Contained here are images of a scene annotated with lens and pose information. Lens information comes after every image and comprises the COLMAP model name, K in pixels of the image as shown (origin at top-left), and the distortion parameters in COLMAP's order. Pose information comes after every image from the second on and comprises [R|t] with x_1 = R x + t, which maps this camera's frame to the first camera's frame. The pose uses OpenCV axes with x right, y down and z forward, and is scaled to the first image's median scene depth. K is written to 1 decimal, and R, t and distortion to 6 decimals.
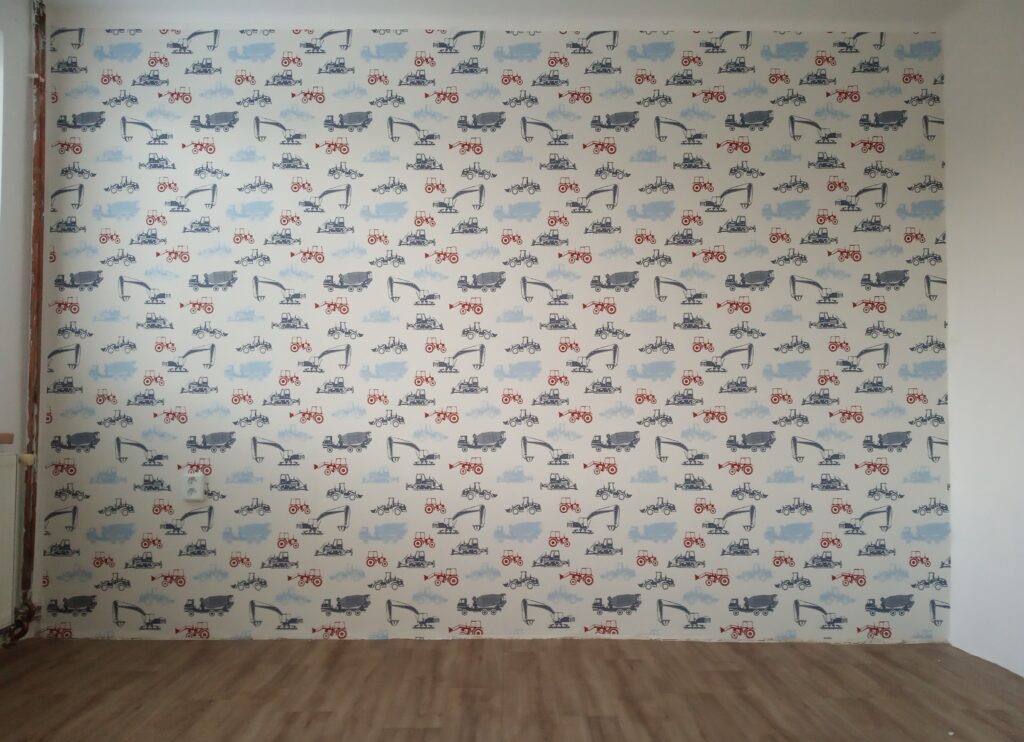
lens RADIAL K [[767.6, 0, 498.1], [0, 767.6, 360.8], [0, 0, 1]] dist [0.051830, -0.092280]
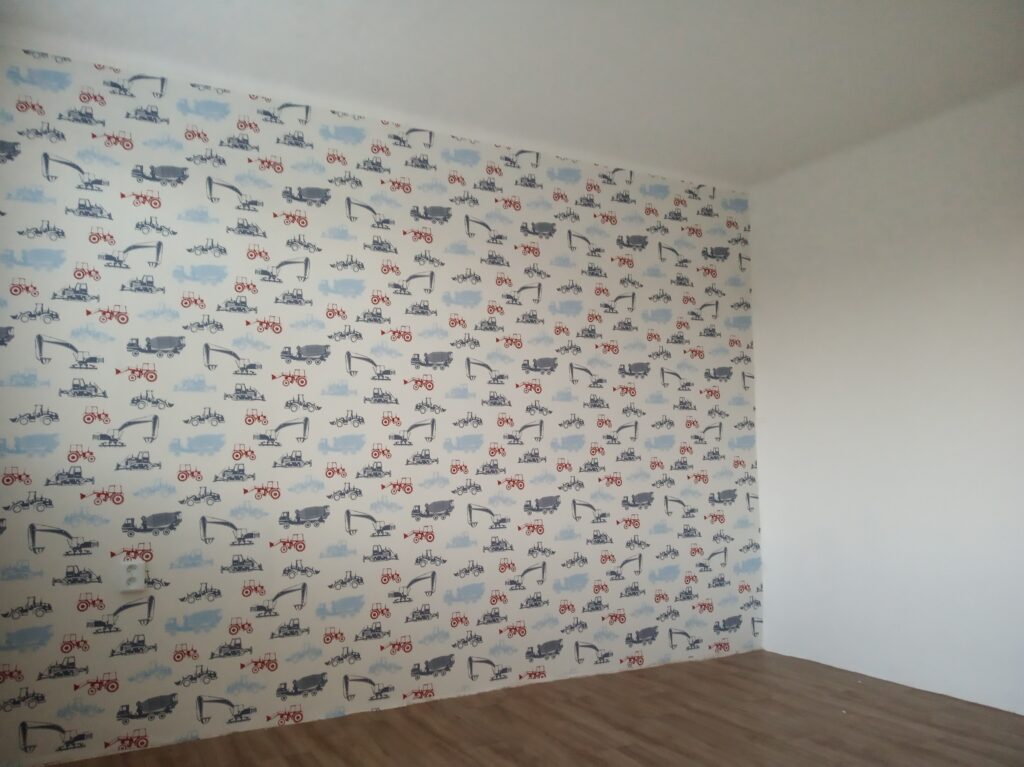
lens RADIAL K [[766.2, 0, 513.0], [0, 766.2, 390.4], [0, 0, 1]] dist [0.034111, -0.053924]
pose [[0.888681, 0.029242, 0.457592, -0.411092], [-0.003061, 0.998321, -0.057852, 0.000224], [-0.458515, 0.050011, 0.887278, 0.002438]]
